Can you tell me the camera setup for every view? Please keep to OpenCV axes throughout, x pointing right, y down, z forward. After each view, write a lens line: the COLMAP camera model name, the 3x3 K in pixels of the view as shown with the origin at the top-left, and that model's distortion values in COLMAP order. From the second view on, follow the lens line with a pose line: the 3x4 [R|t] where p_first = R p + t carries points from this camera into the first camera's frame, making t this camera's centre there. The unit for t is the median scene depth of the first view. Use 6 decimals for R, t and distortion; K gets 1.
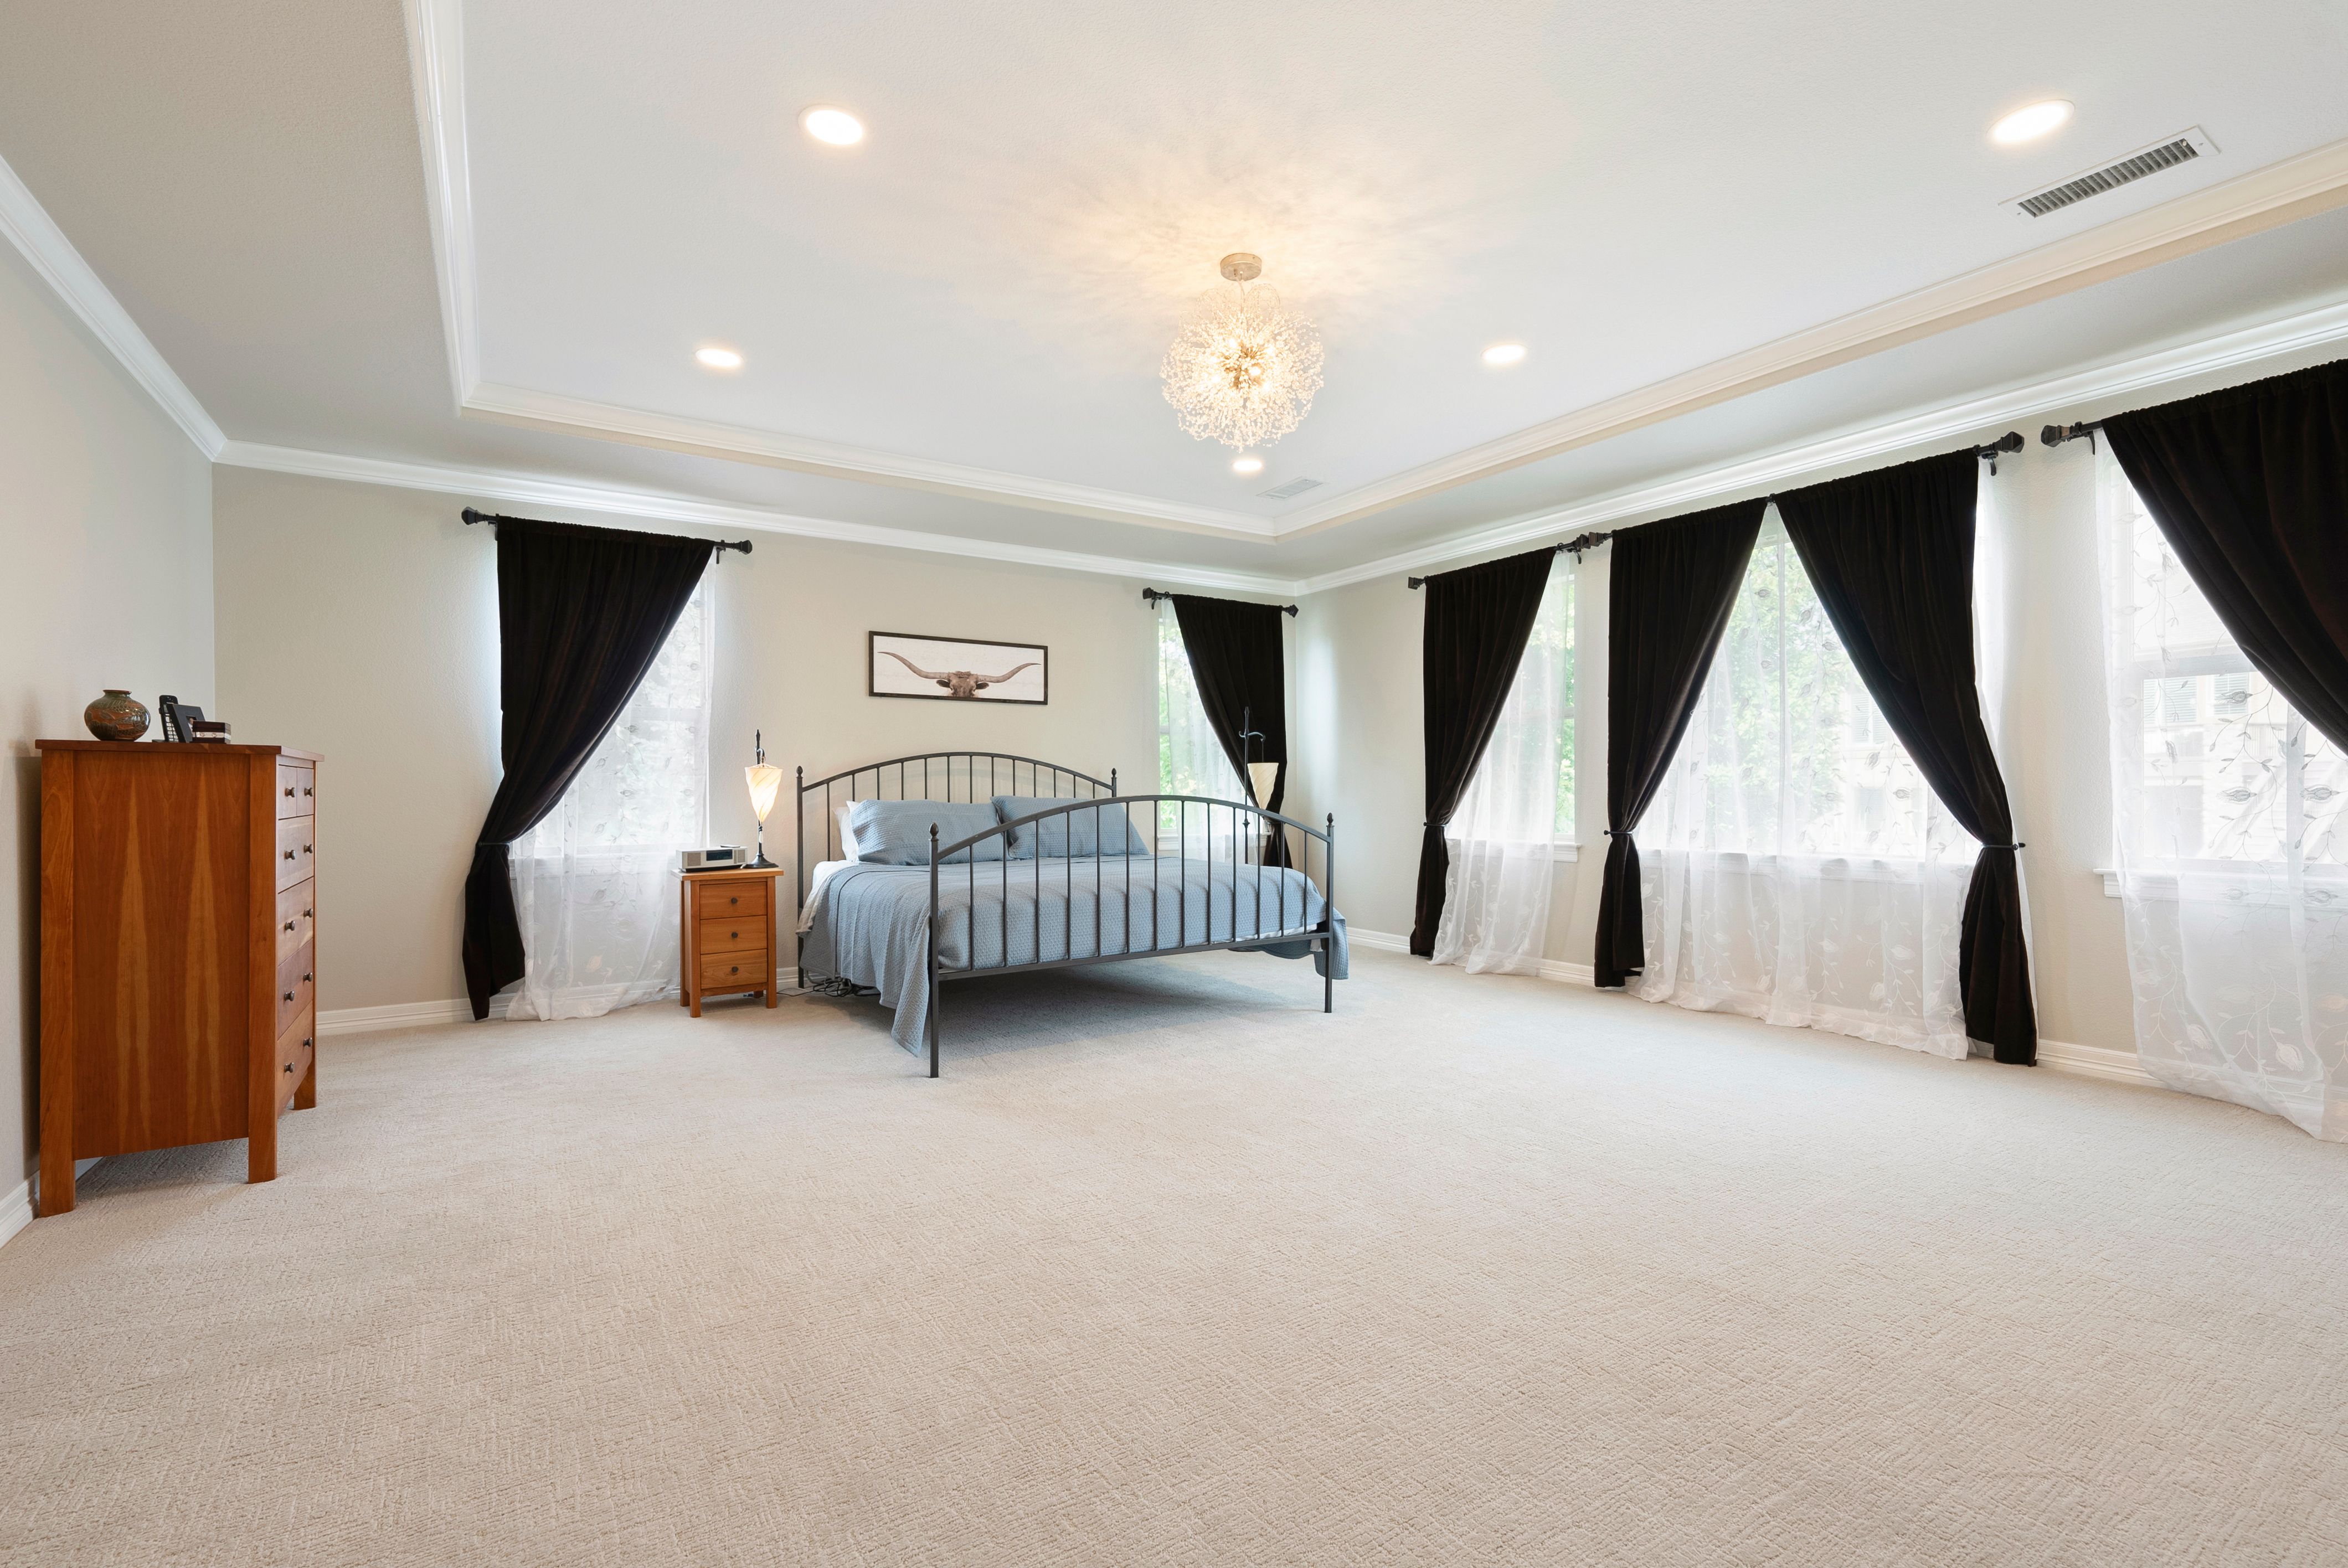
lens RADIAL K [[1024.9, 0, 1167.8], [0, 1024.9, 795.9], [0, 0, 1]] dist [-0.002158, 0.000250]
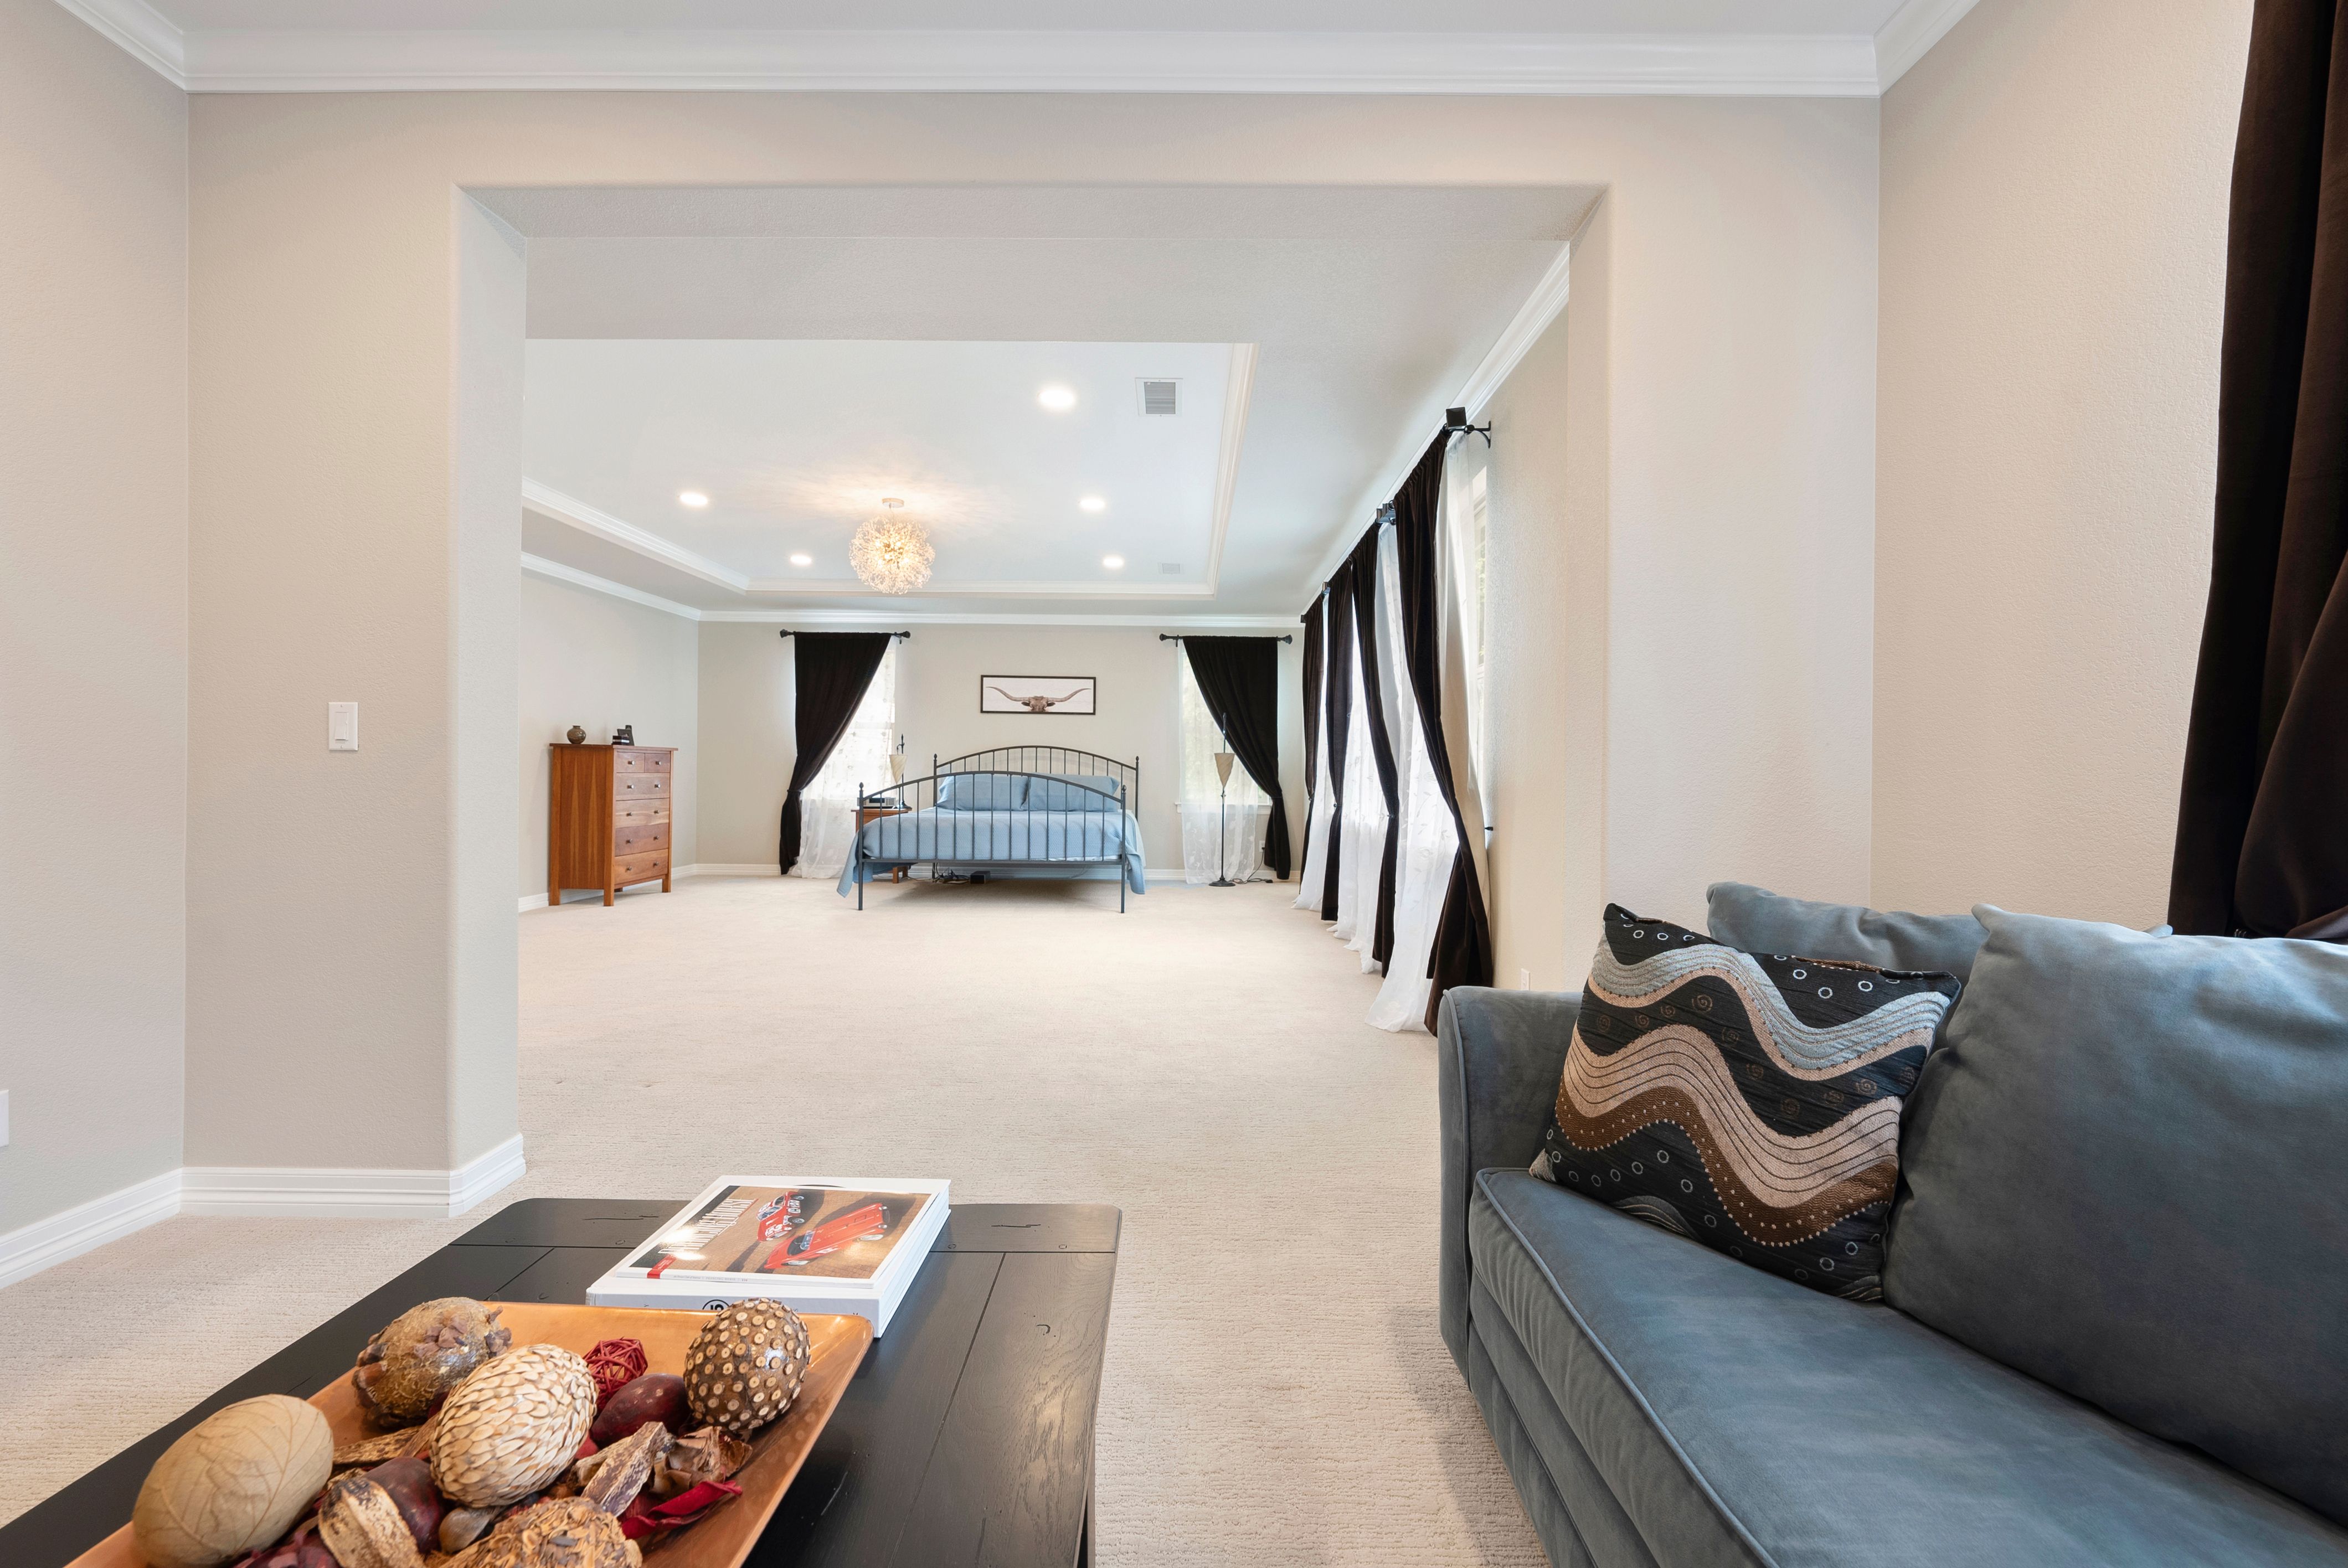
lens RADIAL K [[915.3, 0, 1184.1], [0, 915.3, 785.5], [0, 0, 1]] dist [0.000450, -0.000029]
pose [[0.839775, 0.022433, -0.542471, 0.986236], [-0.019725, 0.999747, 0.010807, 0.000510], [0.542576, 0.001625, 0.840005, -0.118421]]
